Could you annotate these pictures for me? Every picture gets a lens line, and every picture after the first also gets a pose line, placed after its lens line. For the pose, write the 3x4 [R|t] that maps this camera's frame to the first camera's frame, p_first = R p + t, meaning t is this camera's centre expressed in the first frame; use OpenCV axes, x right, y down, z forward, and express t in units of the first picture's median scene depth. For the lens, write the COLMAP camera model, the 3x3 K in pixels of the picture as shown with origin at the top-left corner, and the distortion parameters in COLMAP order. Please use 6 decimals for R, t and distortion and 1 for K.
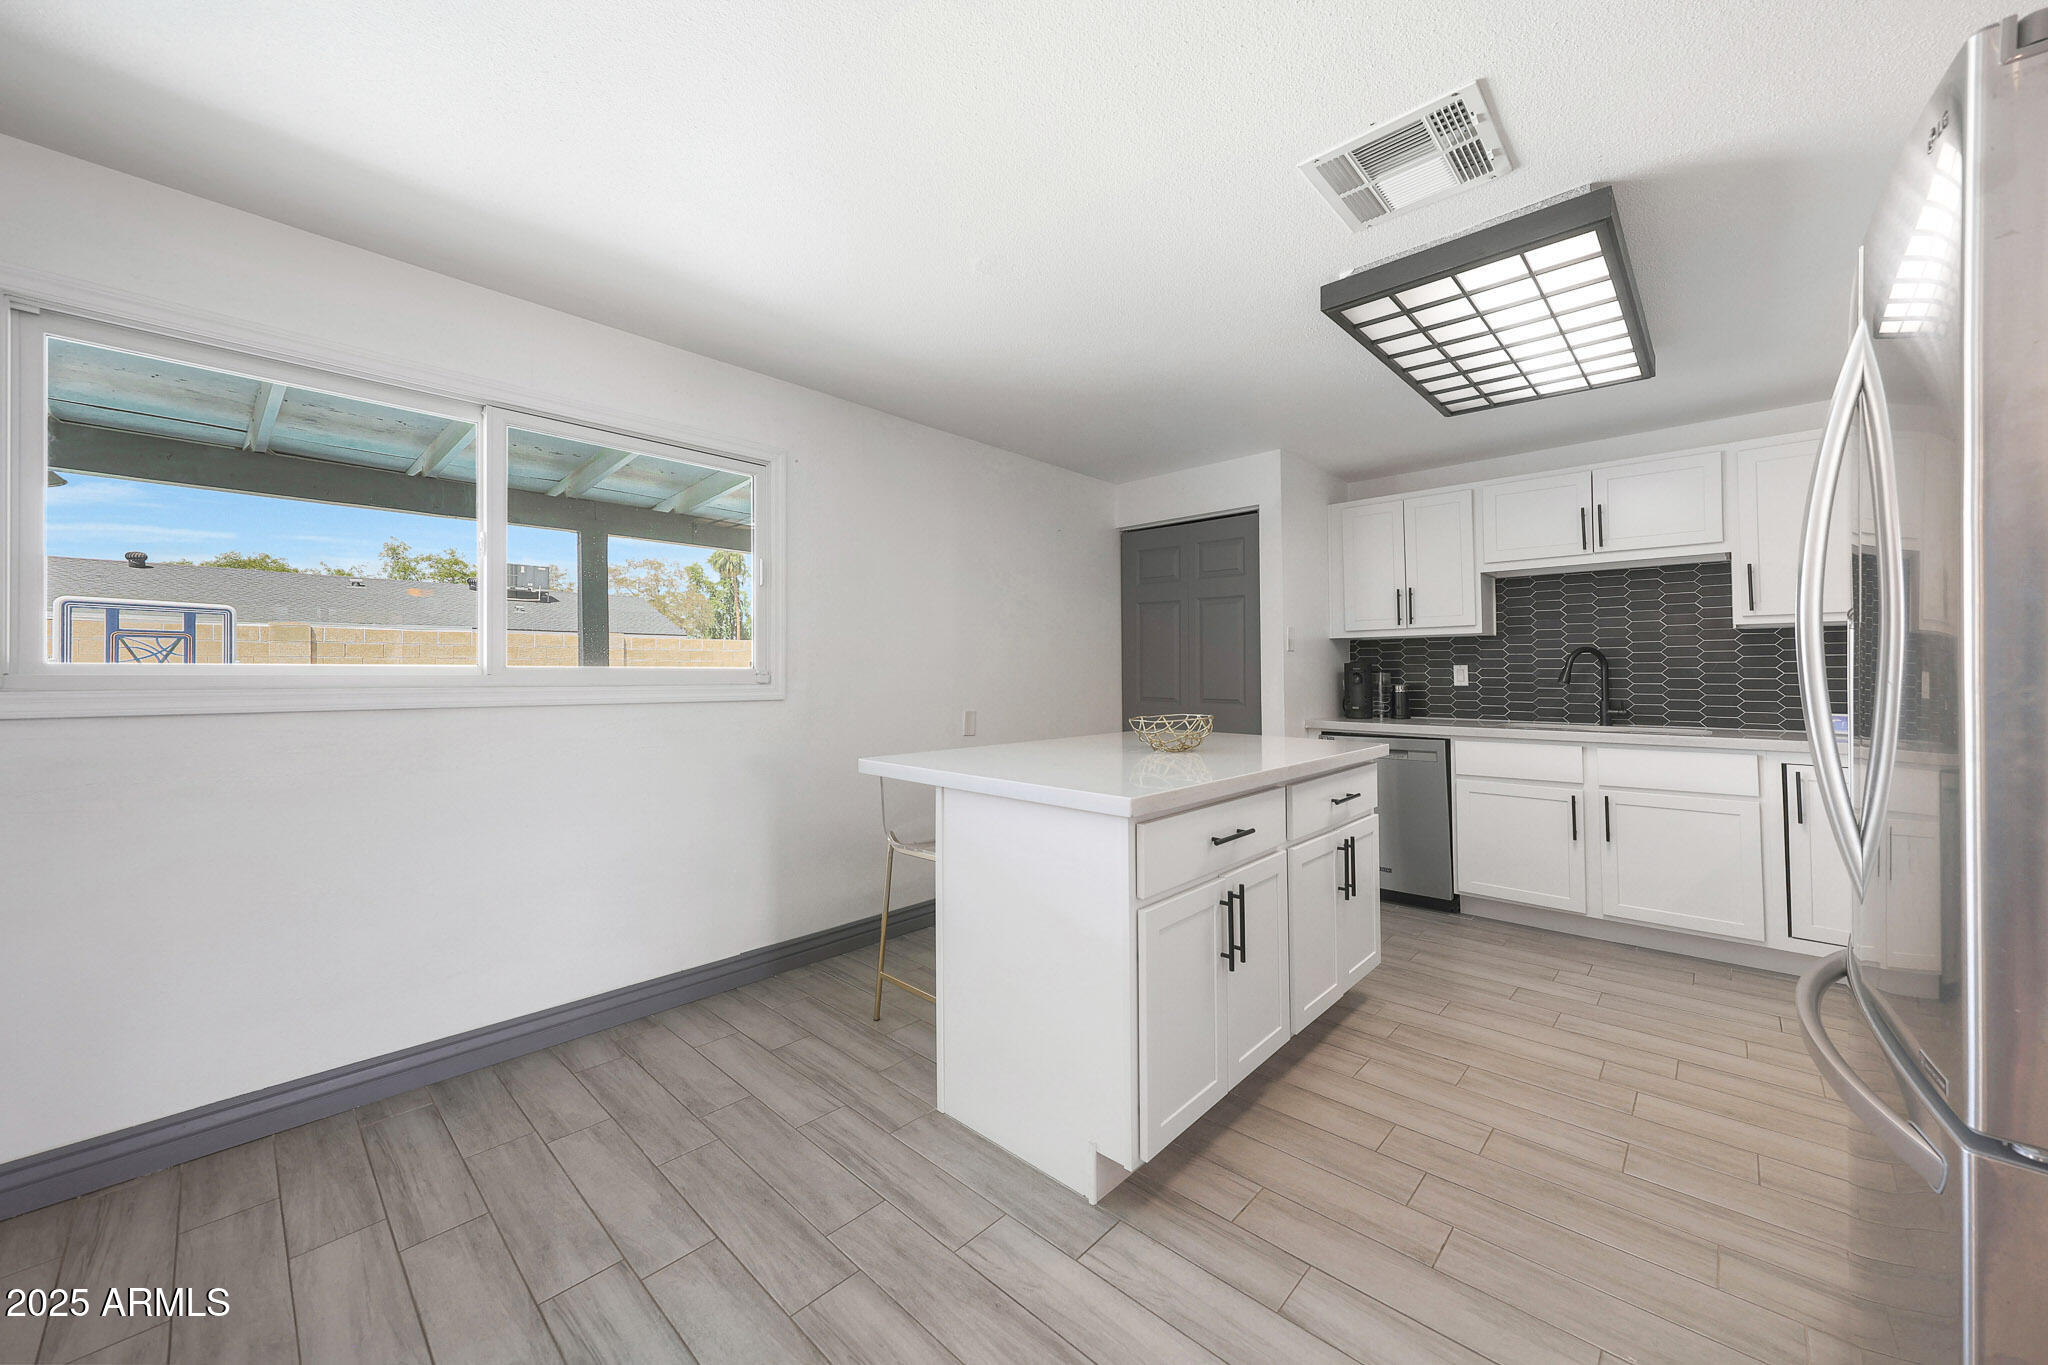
lens RADIAL K [[739.0, 0, 1020.3], [0, 739.0, 678.4], [0, 0, 1]] dist [0.008577, 0.000330]
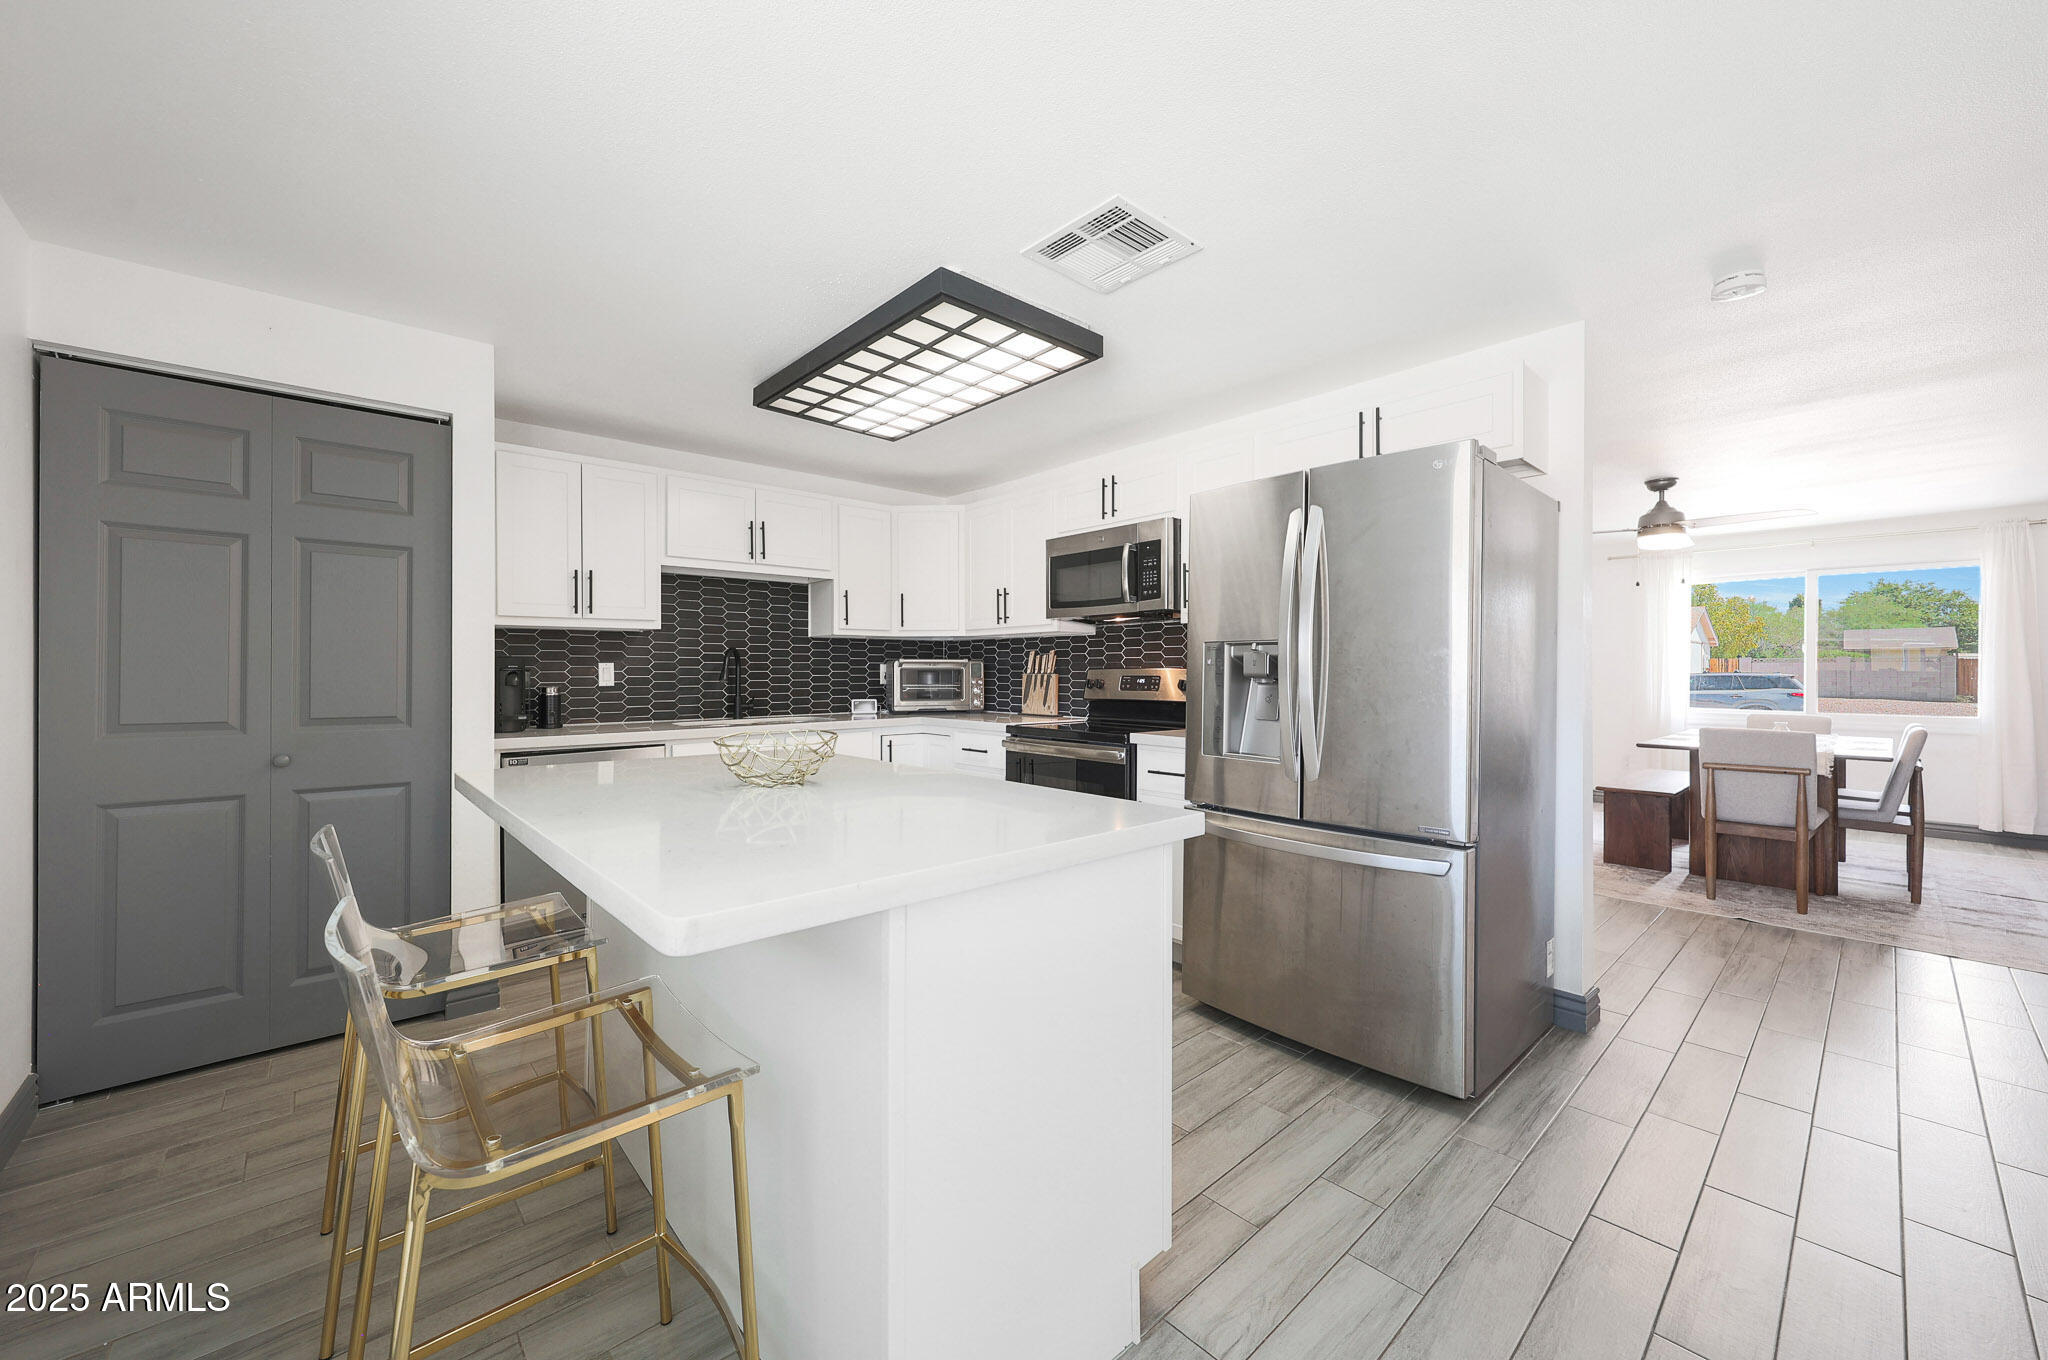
lens RADIAL K [[779.0, 0, 1025.5], [0, 779.0, 674.3], [0, 0, 1]] dist [0.000639, -0.000033]
pose [[0.090051, -0.006847, 0.995914, -0.316047], [0.006567, 0.999959, 0.006281, -0.007225], [-0.995915, 0.005974, 0.090092, 0.441791]]
